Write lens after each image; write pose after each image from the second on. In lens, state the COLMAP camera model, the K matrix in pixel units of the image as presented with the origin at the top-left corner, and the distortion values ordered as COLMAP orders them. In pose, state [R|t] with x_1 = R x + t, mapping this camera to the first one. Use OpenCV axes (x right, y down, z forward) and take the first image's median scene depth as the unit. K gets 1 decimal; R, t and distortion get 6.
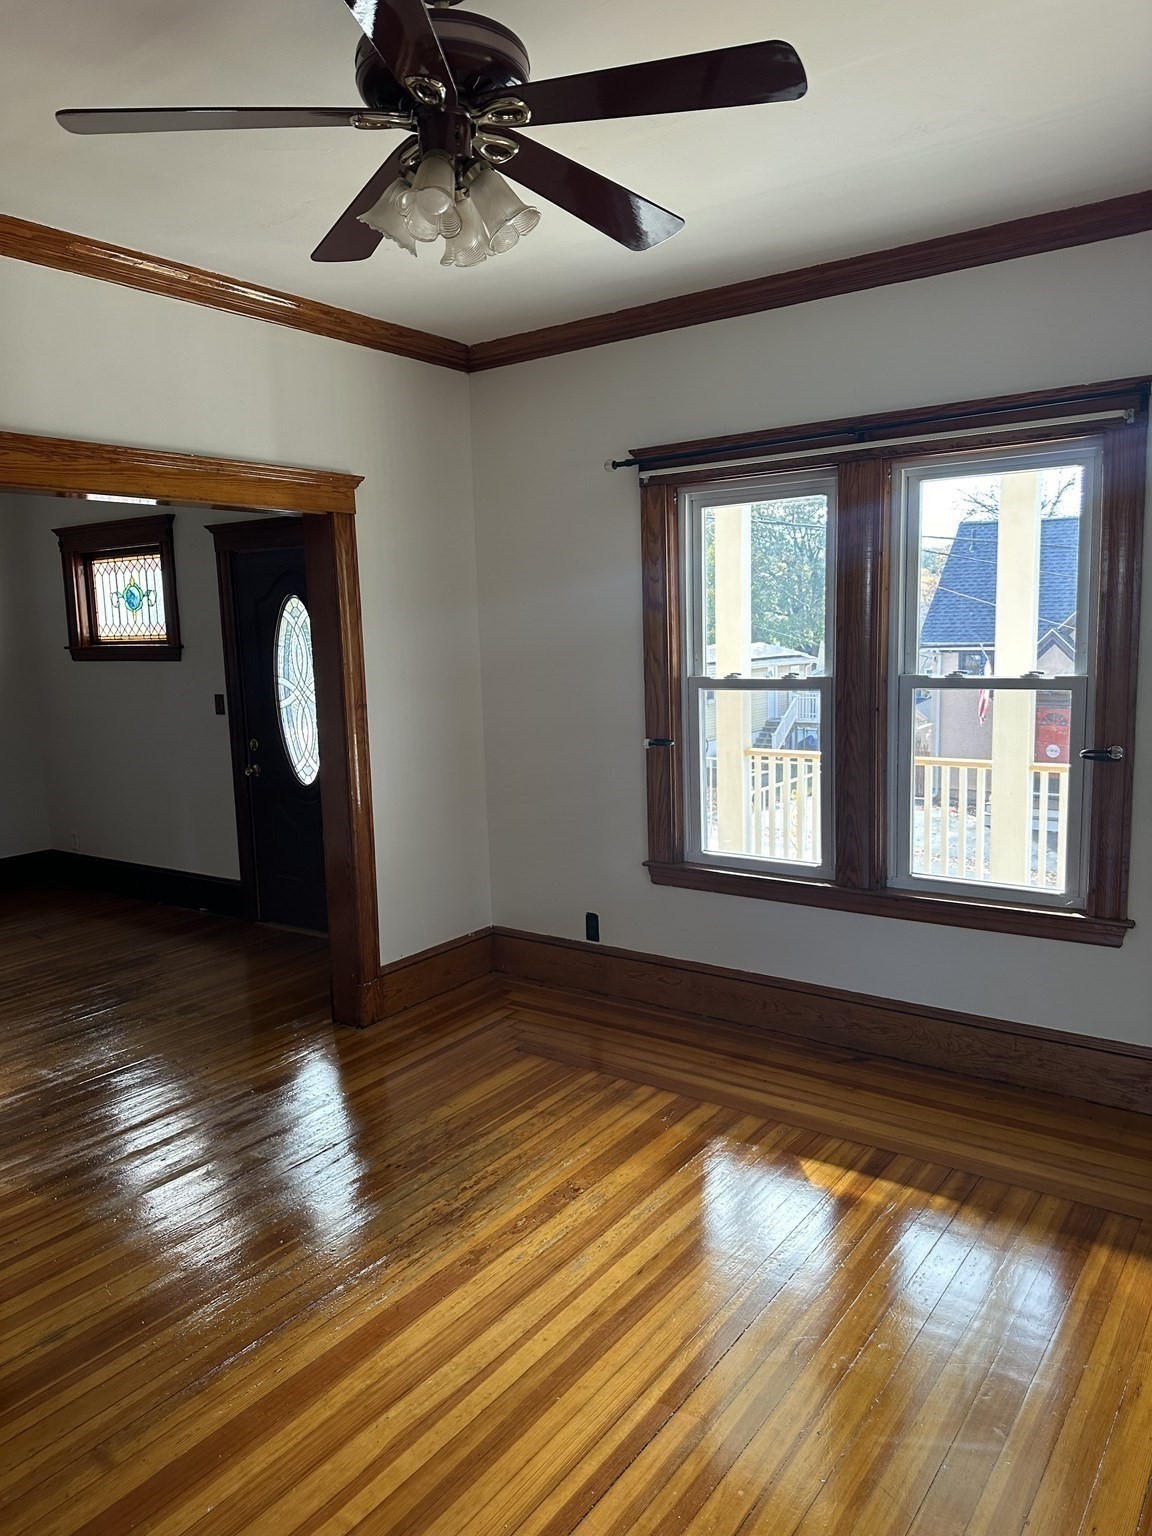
lens RADIAL K [[1090.4, 0, 572.1], [0, 1090.4, 772.2], [0, 0, 1]] dist [0.060653, -0.084847]
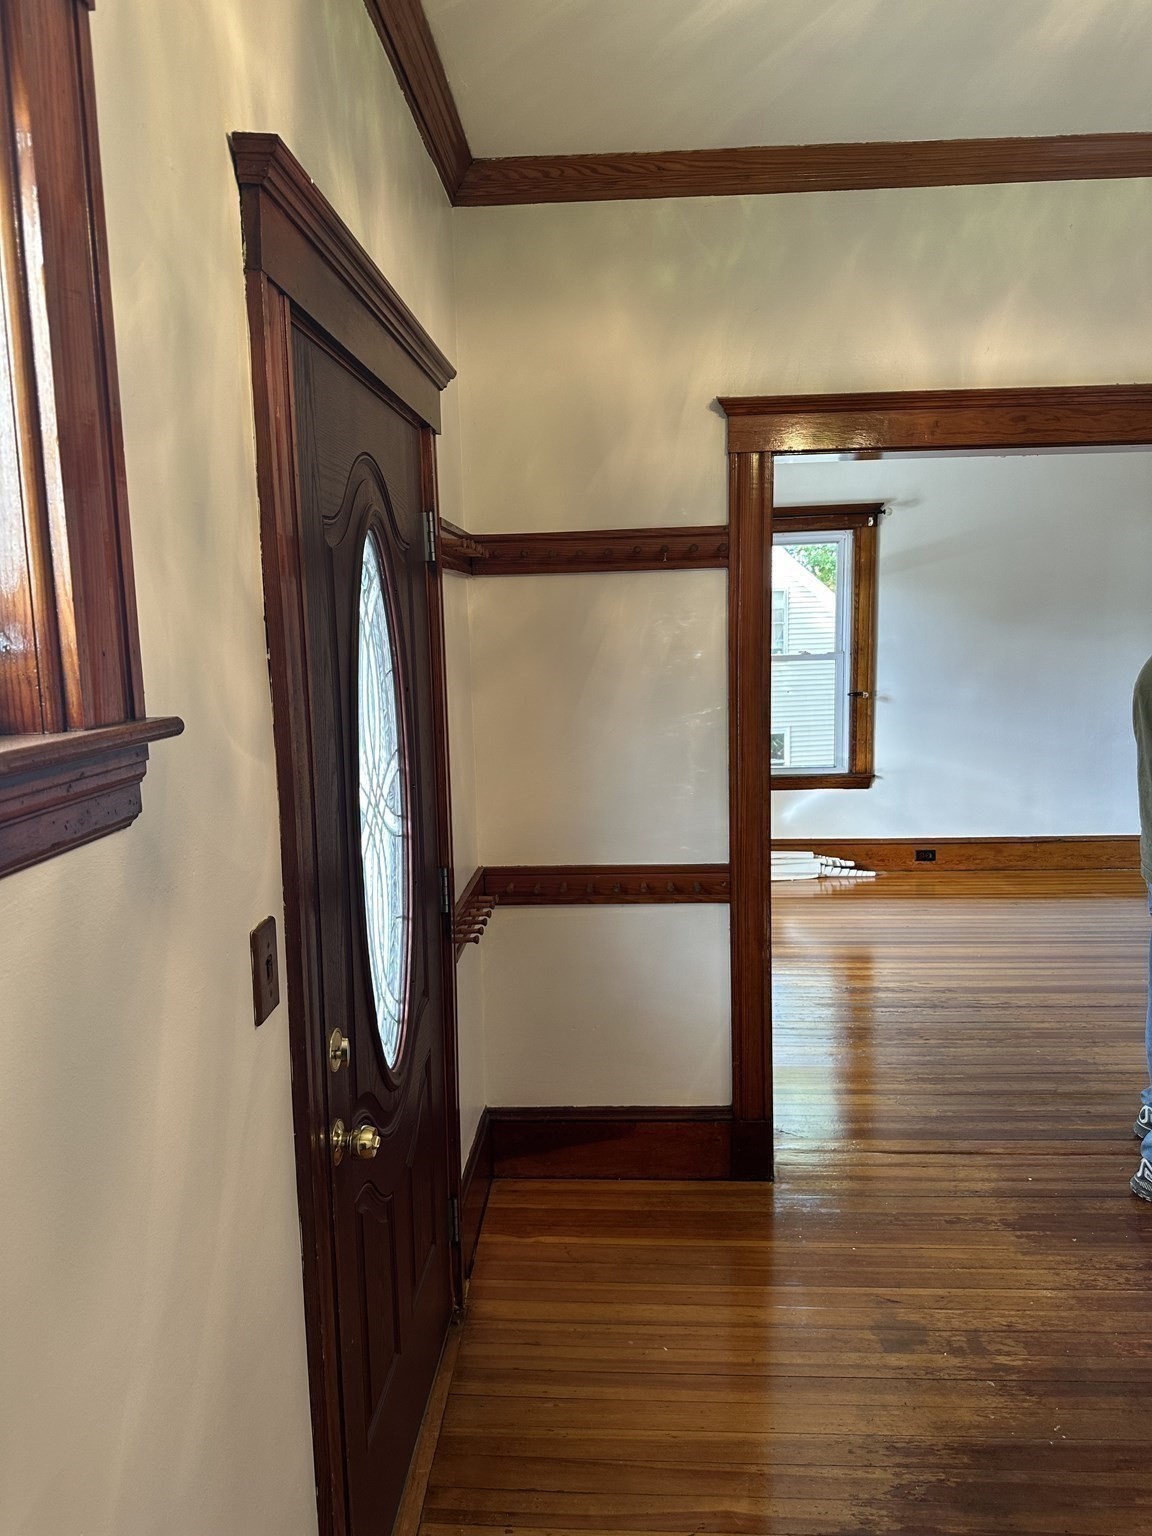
lens RADIAL K [[1090.4, 0, 572.1], [0, 1090.4, 772.2], [0, 0, 1]] dist [0.060653, -0.084847]
pose [[-0.550122, -0.074869, 0.831721, -1.391989], [0.145980, 0.972016, 0.184053, -0.340130], [-0.822226, 0.222666, -0.523798, 2.755203]]
